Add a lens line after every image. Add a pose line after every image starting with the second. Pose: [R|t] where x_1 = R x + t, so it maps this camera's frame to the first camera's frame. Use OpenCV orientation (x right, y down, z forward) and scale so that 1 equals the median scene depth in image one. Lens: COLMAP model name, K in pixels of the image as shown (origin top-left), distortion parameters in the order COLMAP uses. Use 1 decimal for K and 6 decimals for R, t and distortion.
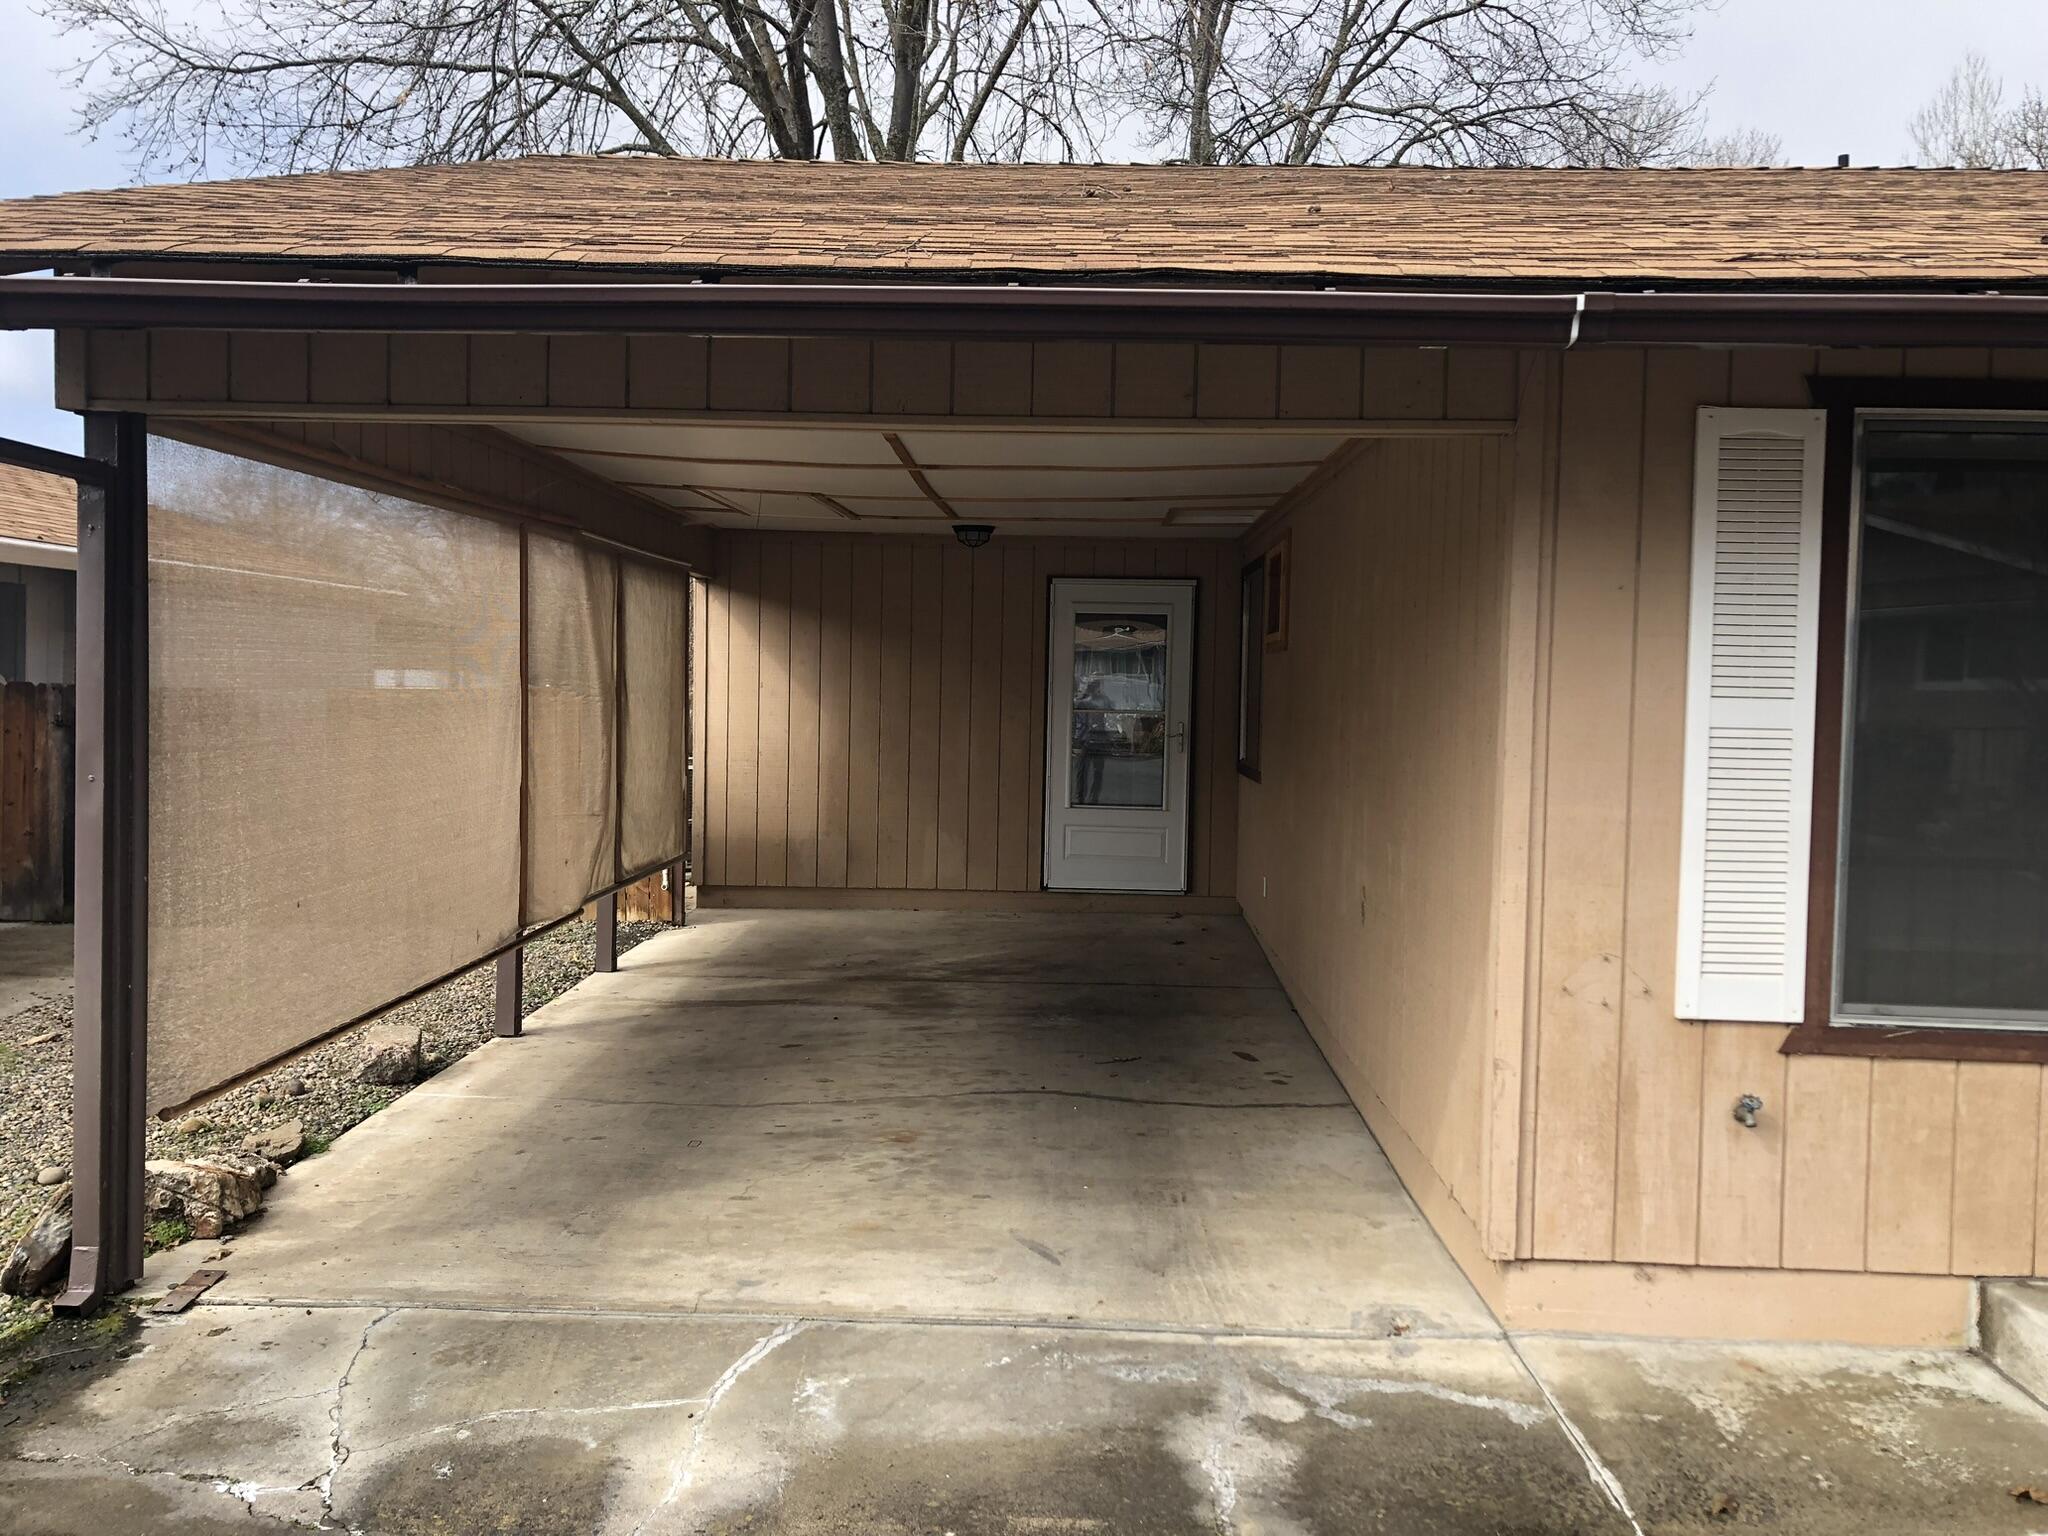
lens RADIAL K [[1667.5, 0, 1002.2], [0, 1667.5, 759.7], [0, 0, 1]] dist [0.040766, -0.028501]
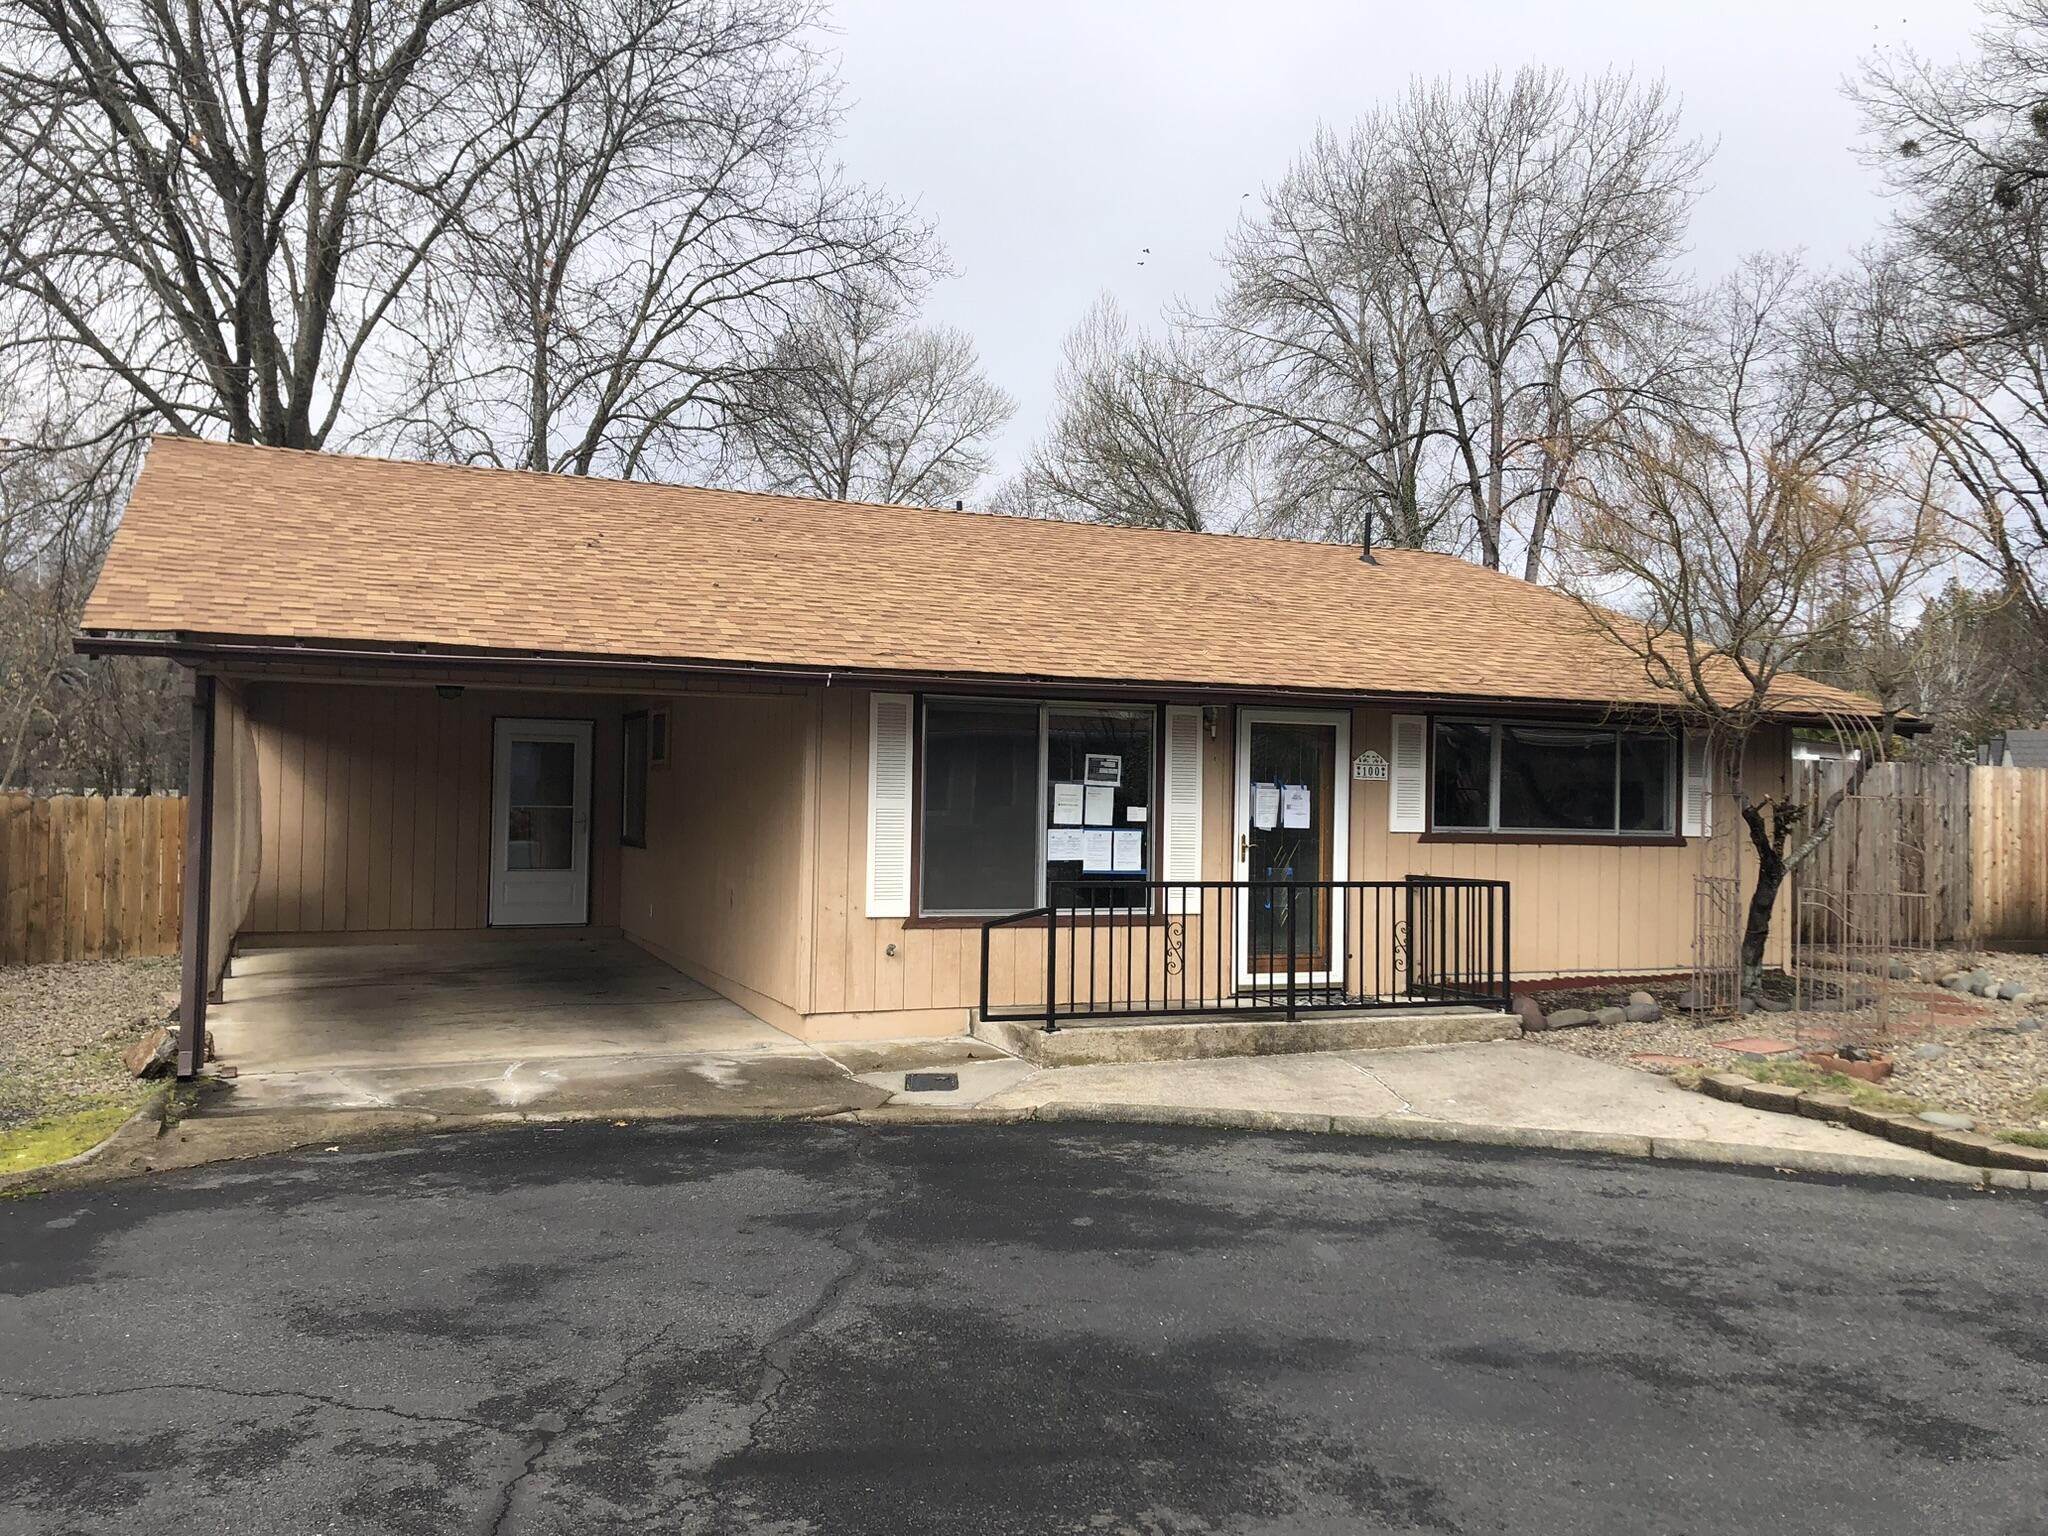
lens RADIAL K [[1667.5, 0, 1016.3], [0, 1667.5, 764.8], [0, 0, 1]] dist [0.040766, -0.028501]
pose [[0.902046, 0.005232, 0.431608, -0.223796], [0.018611, 0.998525, -0.051000, 0.021474], [-0.431238, 0.054037, 0.900619, -0.635943]]
